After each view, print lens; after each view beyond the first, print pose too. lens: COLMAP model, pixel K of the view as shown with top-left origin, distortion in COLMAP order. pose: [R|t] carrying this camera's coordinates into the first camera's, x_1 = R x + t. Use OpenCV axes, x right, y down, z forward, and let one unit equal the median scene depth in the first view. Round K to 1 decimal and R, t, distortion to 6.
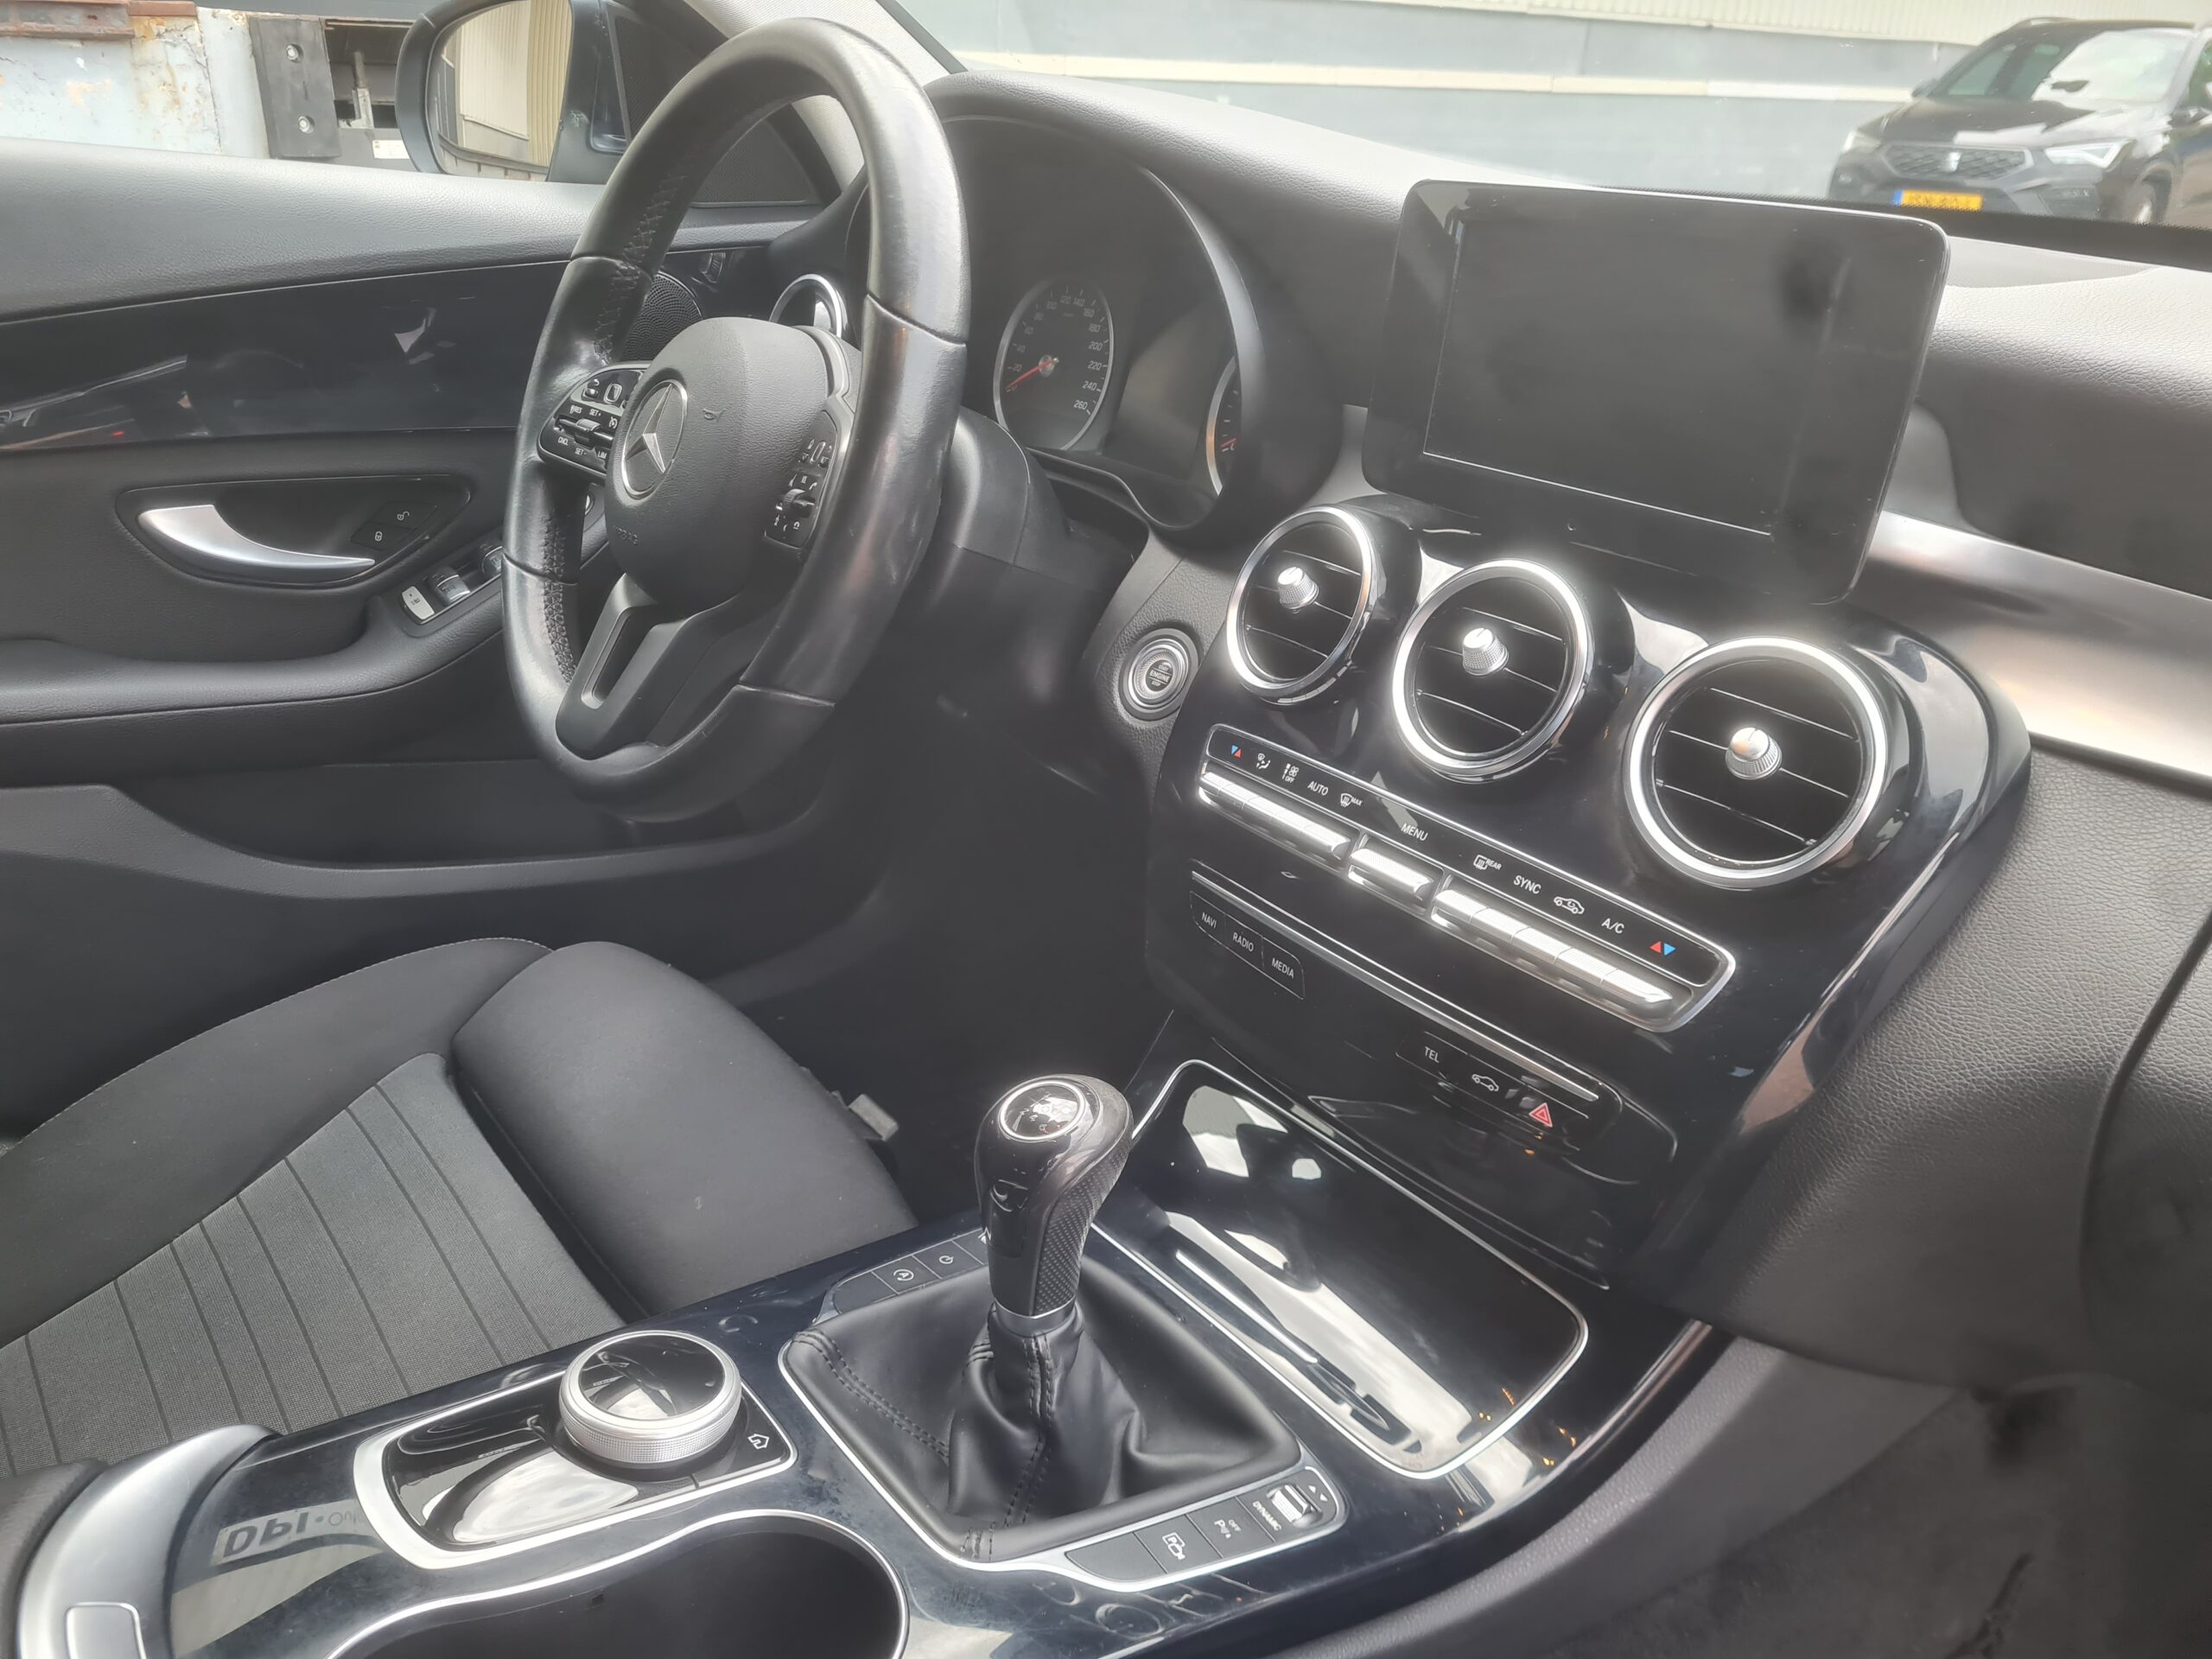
lens RADIAL K [[1626.6, 0, 1106.0], [0, 1626.6, 829.5], [0, 0, 1]] dist [0.011602, -0.006683]
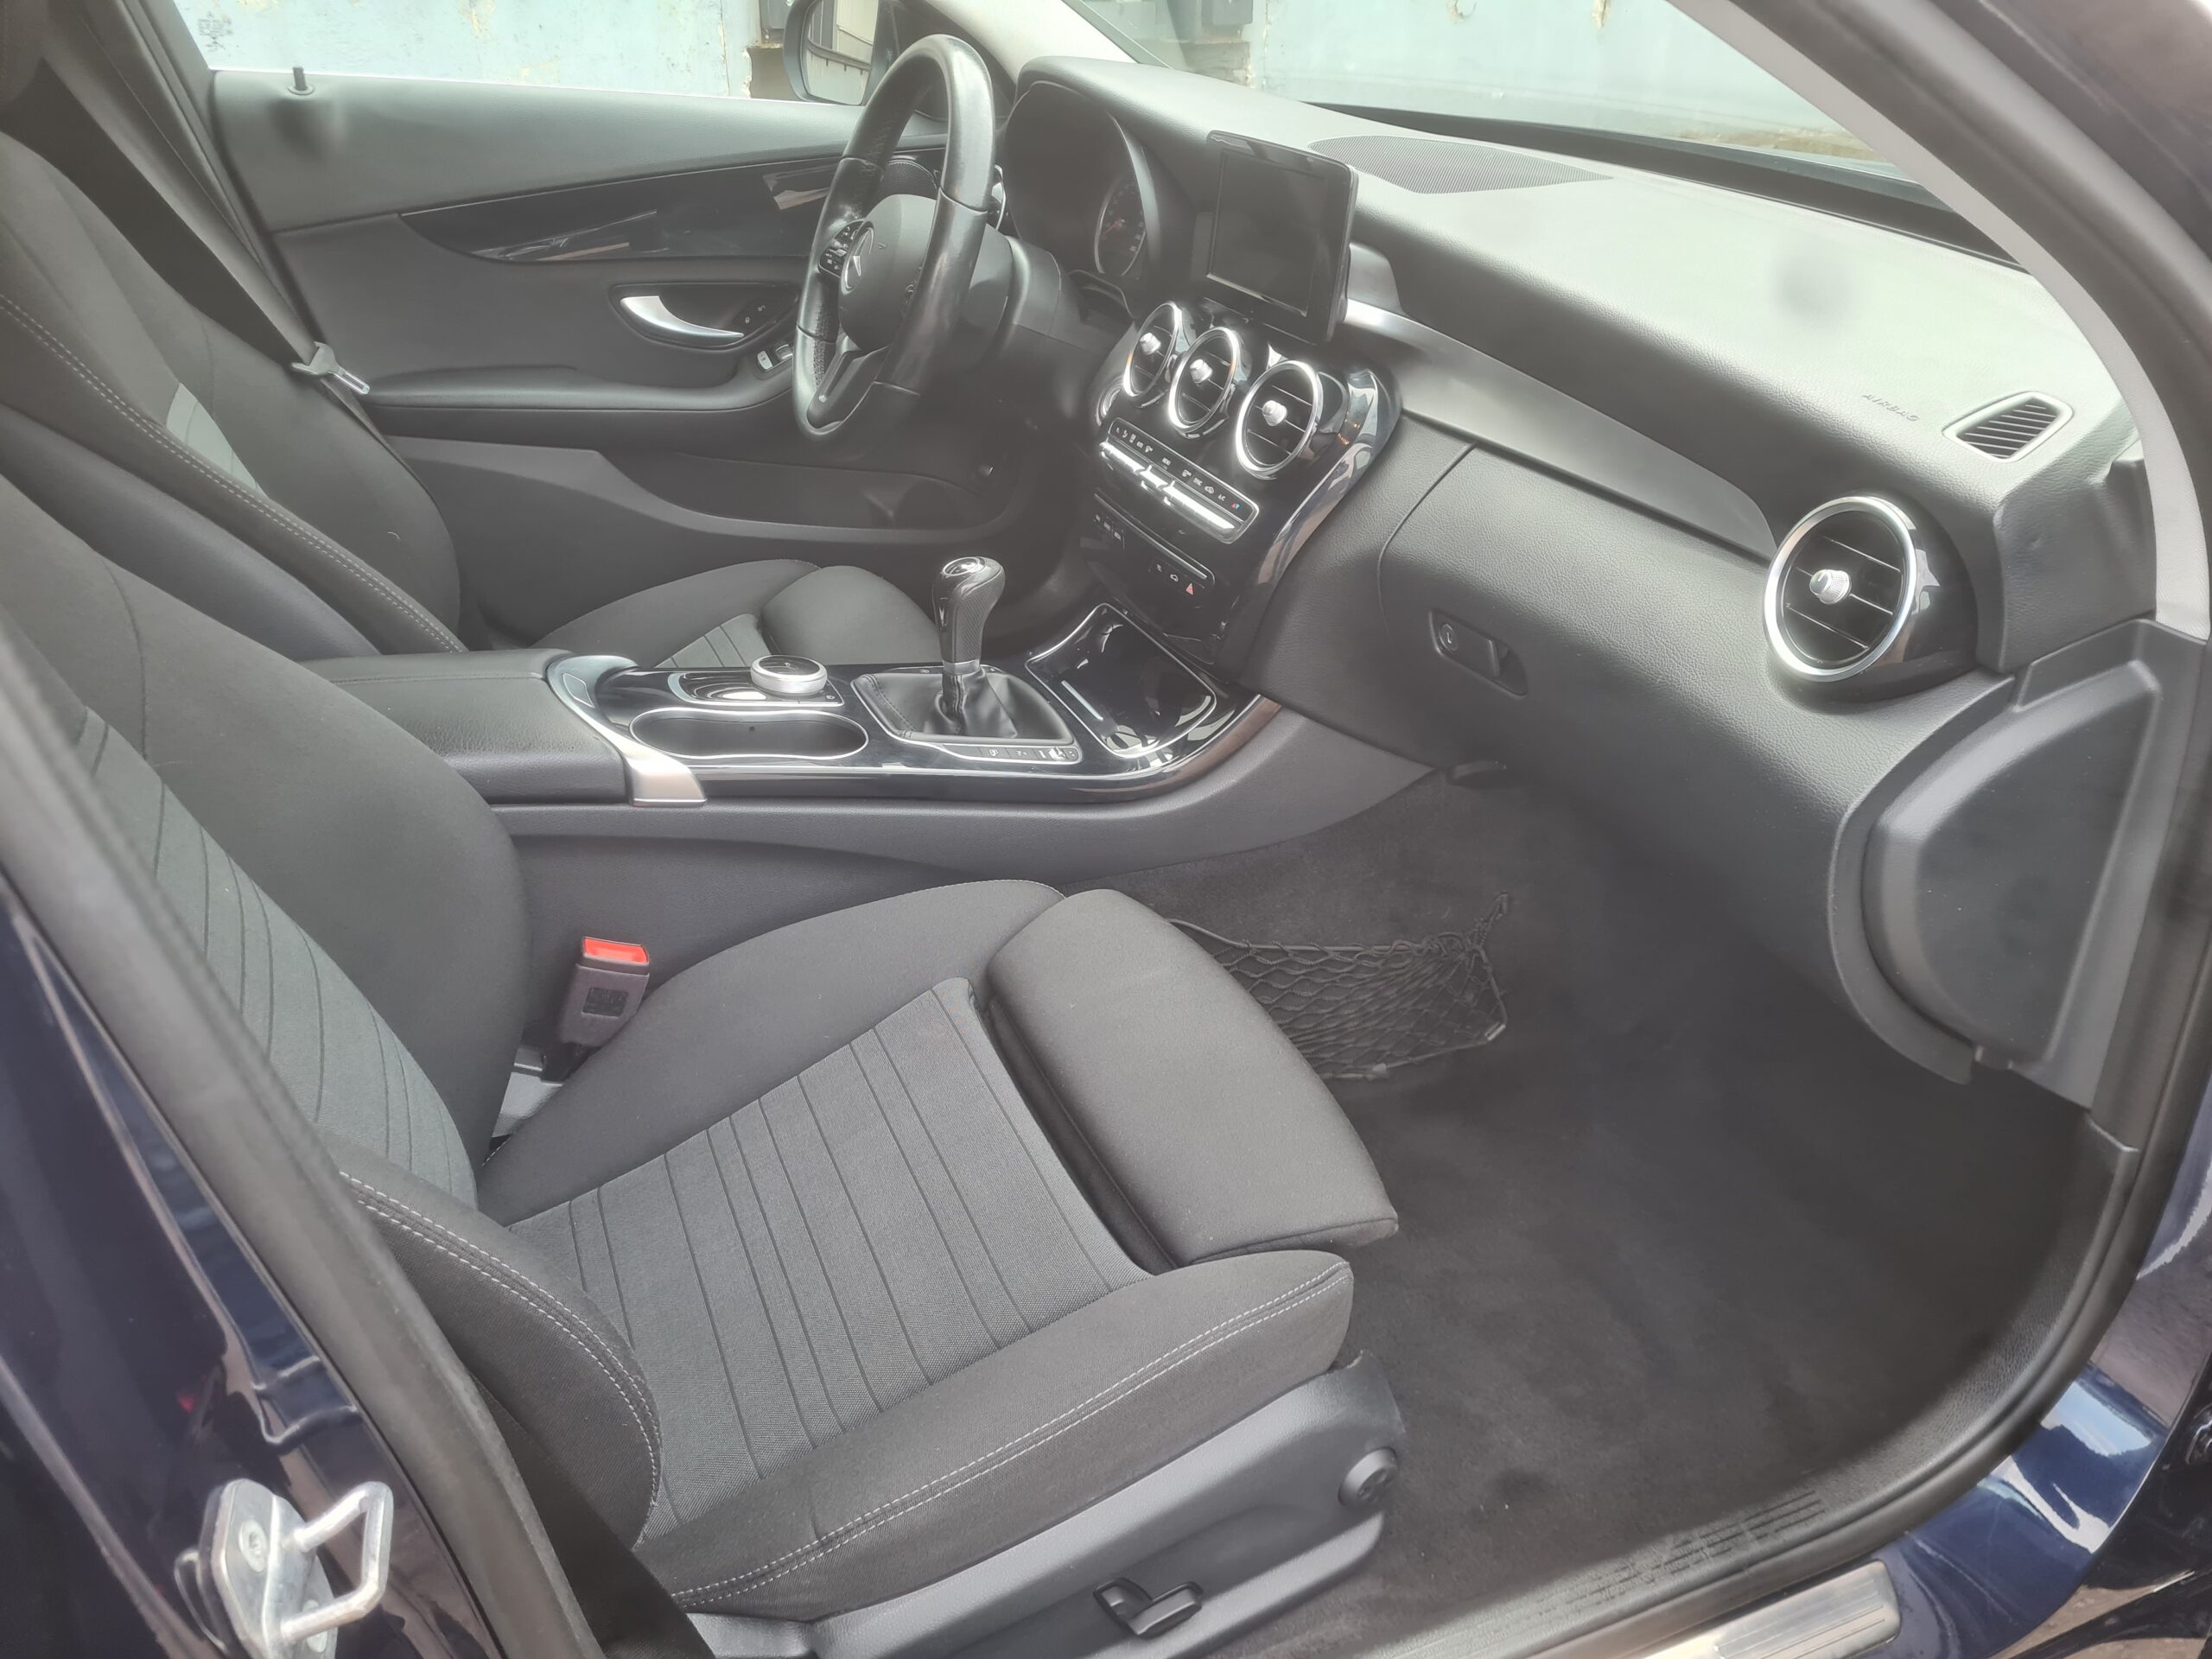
lens RADIAL K [[1626.6, 0, 1106.0], [0, 1626.6, 829.5], [0, 0, 1]] dist [0.011602, -0.006683]
pose [[0.965972, 0.104822, -0.236455, 0.530528], [-0.085763, 0.992285, 0.089525, 0.232080], [0.244015, -0.066199, 0.967509, -0.836033]]
